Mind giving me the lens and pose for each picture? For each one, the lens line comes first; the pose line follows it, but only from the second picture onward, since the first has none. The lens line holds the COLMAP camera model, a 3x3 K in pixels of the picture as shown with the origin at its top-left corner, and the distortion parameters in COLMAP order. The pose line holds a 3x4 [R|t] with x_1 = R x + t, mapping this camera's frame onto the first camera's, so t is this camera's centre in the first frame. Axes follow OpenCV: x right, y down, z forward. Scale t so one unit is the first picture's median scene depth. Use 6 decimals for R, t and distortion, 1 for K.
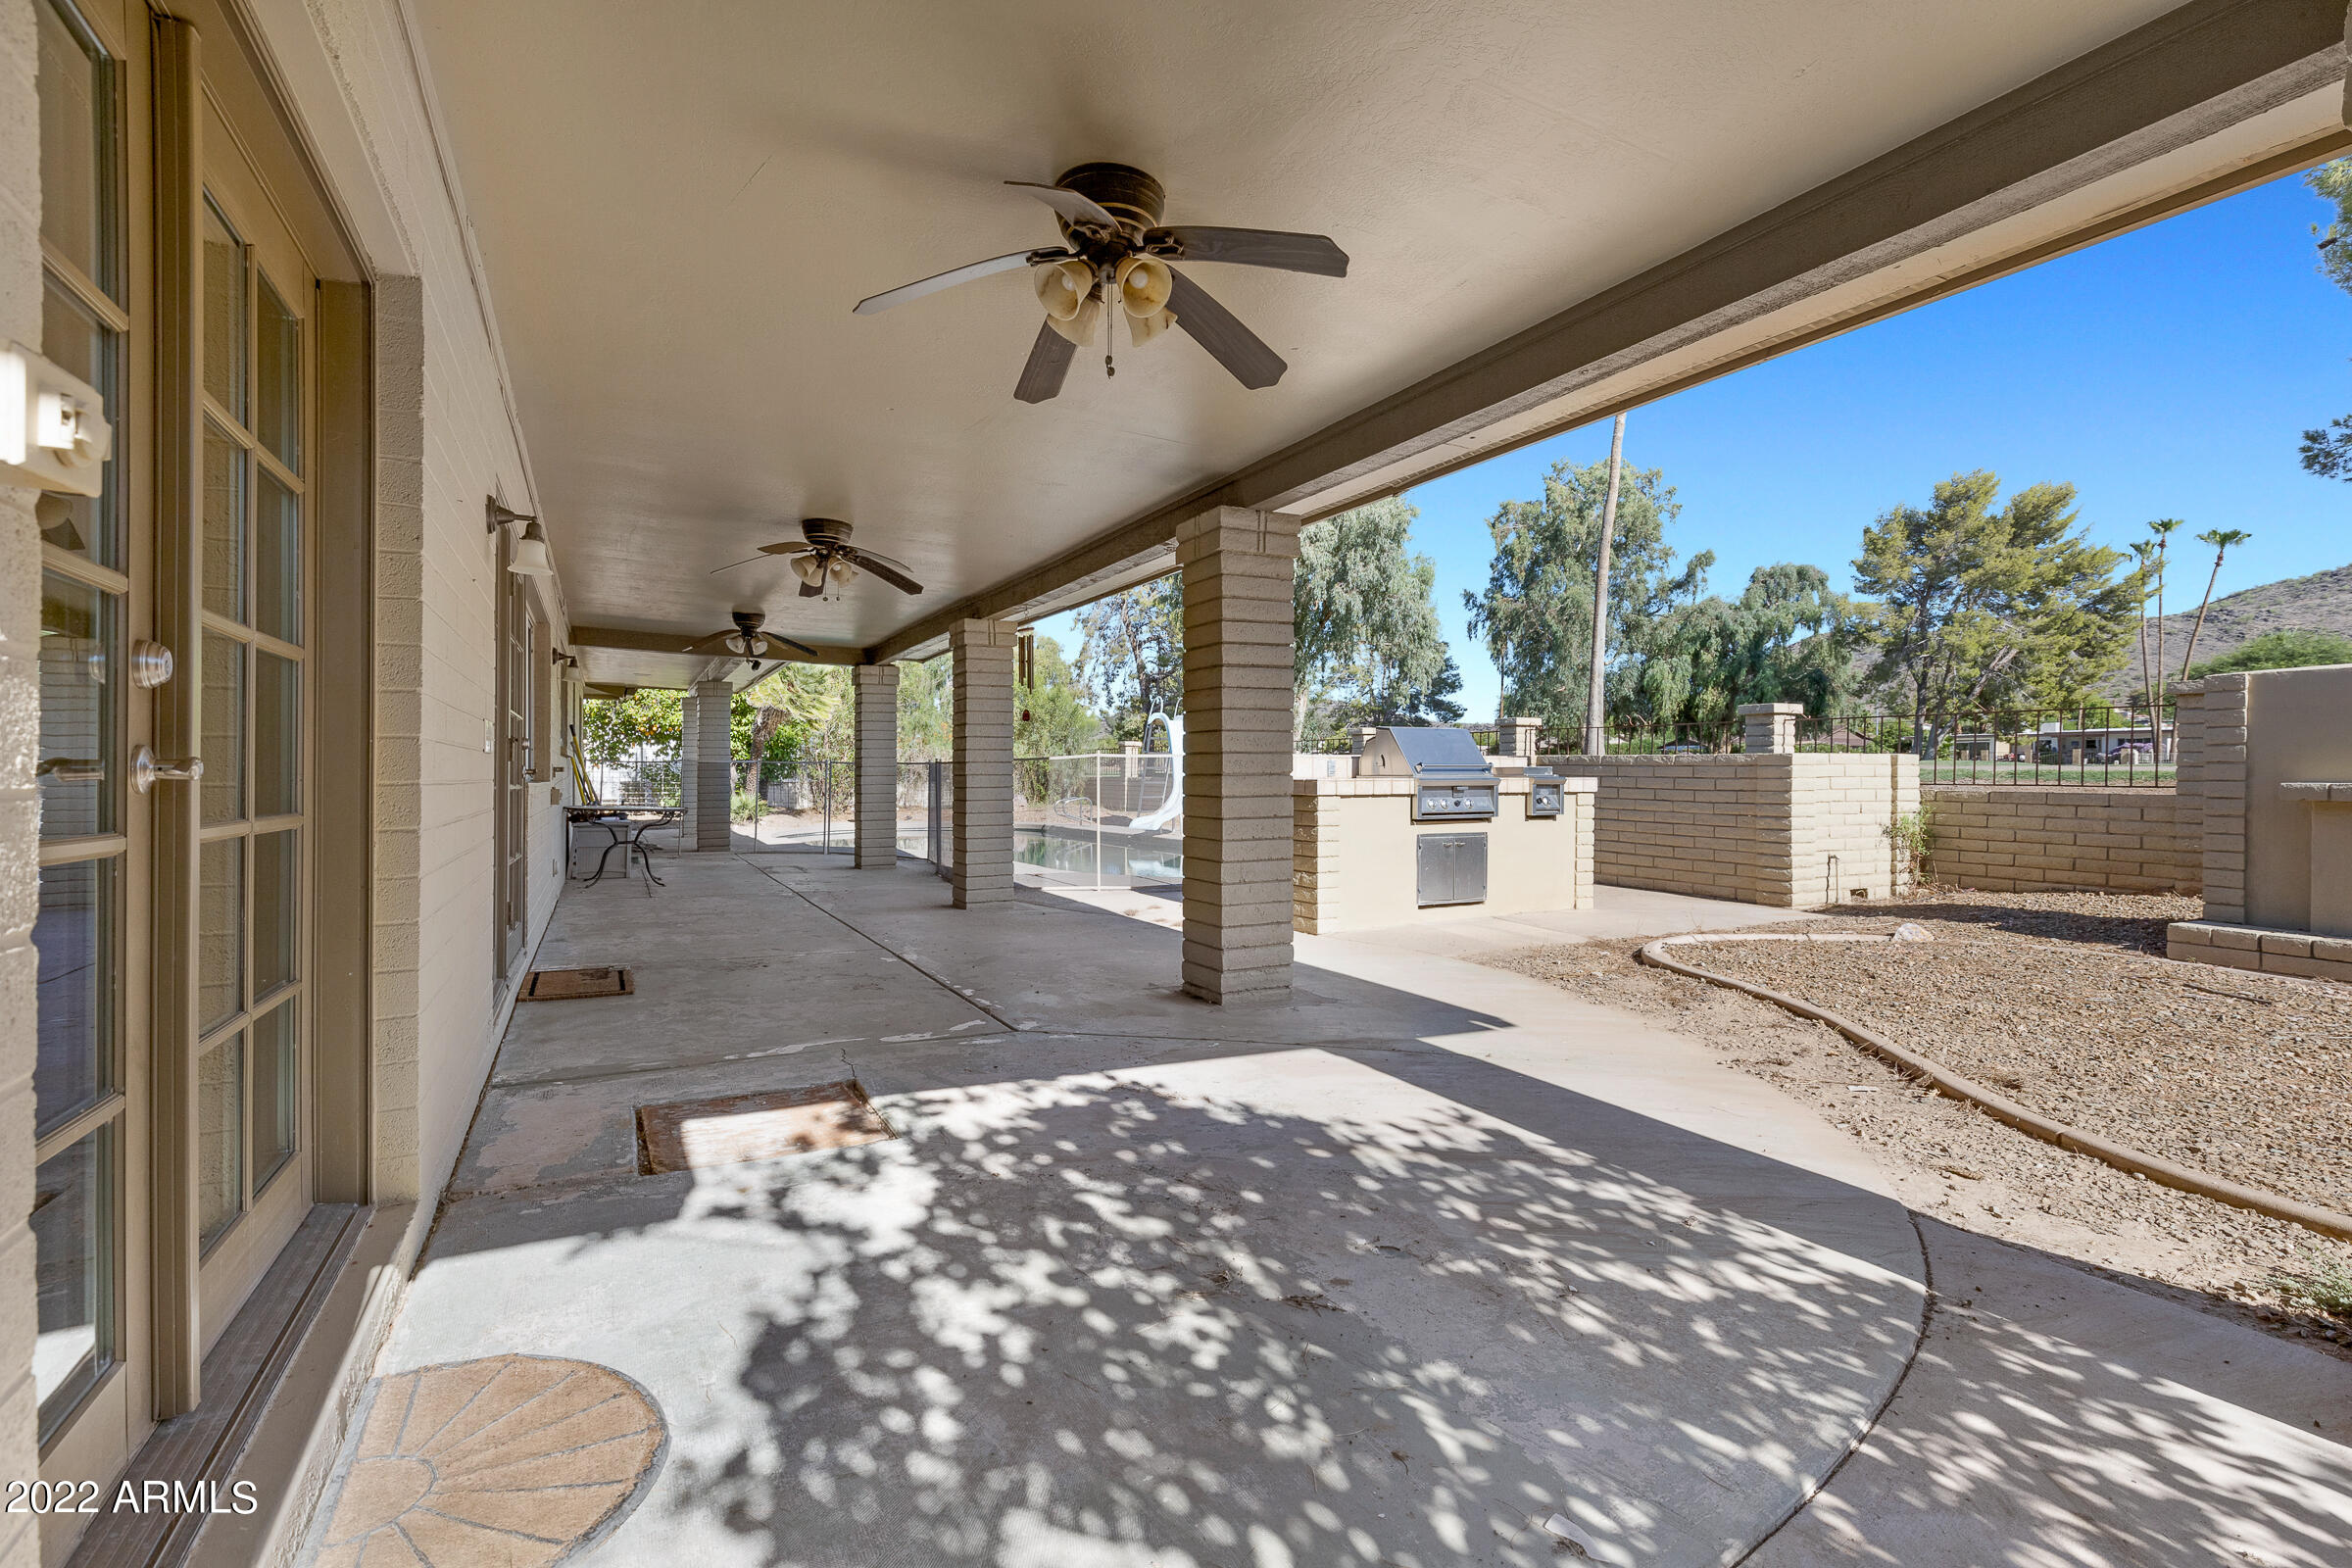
lens RADIAL K [[1112.7, 0, 1182.9], [0, 1112.7, 760.5], [0, 0, 1]] dist [0.013292, -0.001701]
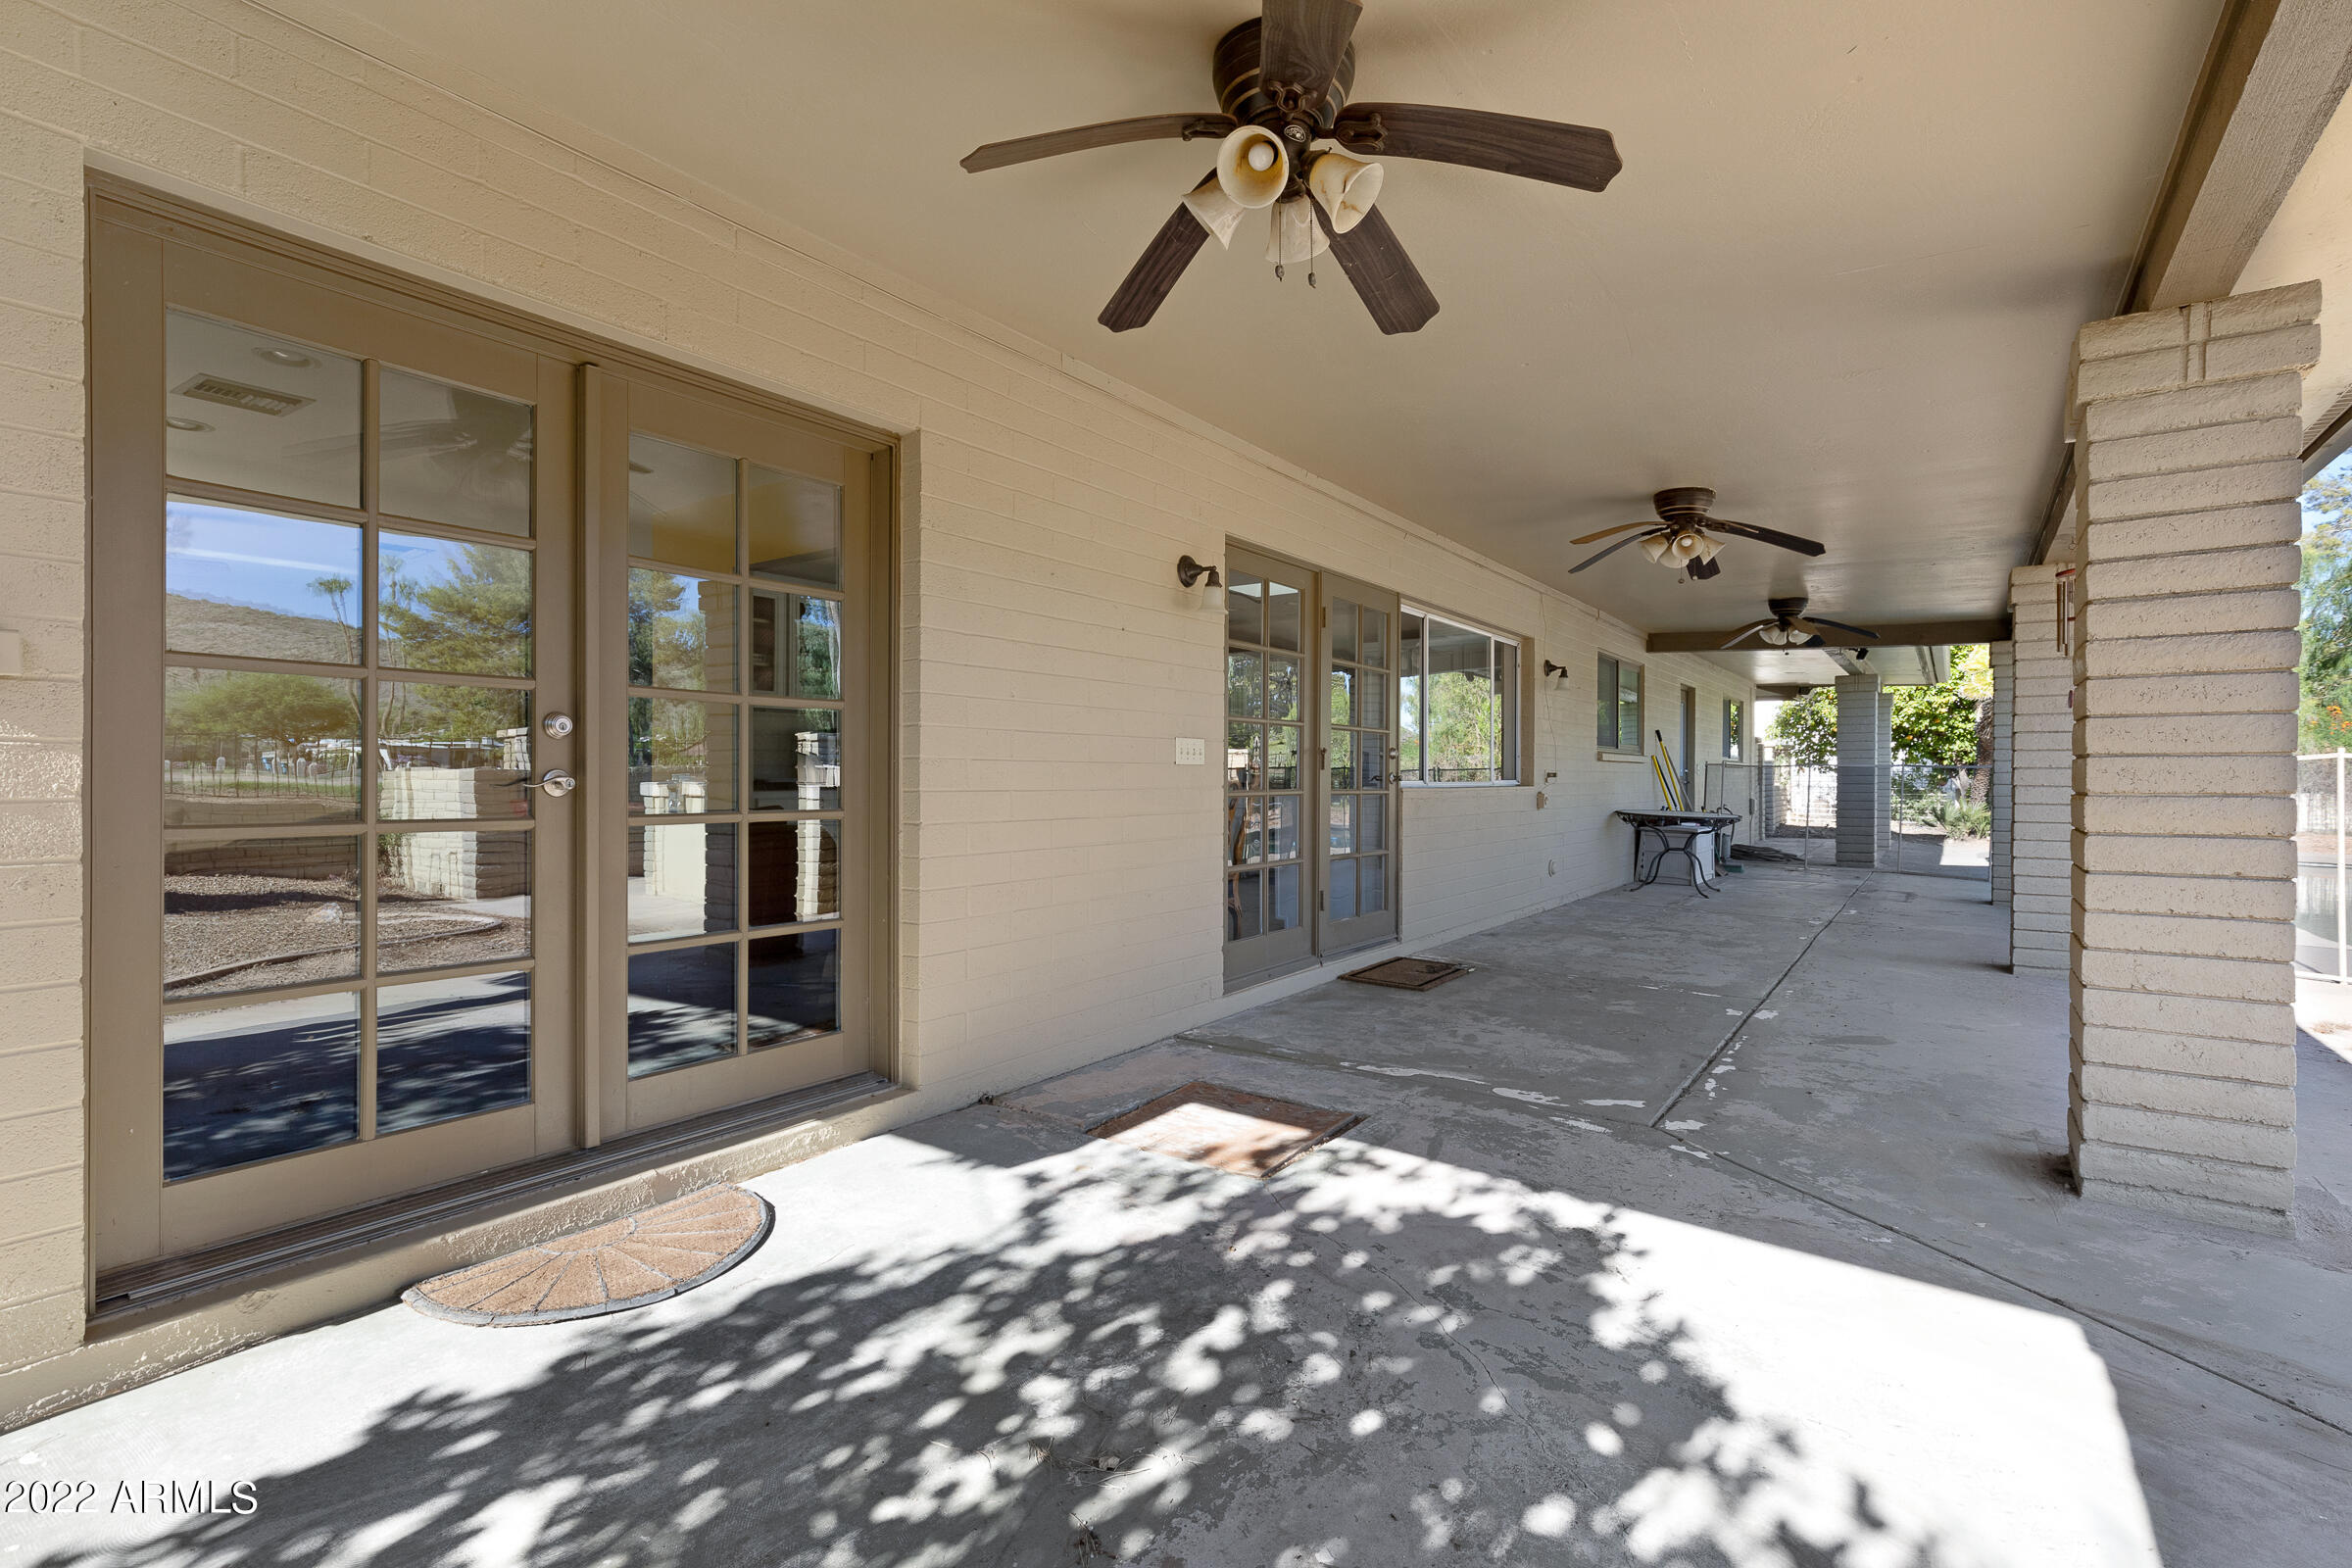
lens RADIAL K [[1112.7, 0, 1178.3], [0, 1112.7, 761.8], [0, 0, 1]] dist [0.013292, -0.001701]
pose [[0.446538, -0.005746, -0.894746, 0.618890], [0.006436, 0.999974, -0.003210, -0.010318], [0.894742, -0.004325, 0.446563, 0.589990]]
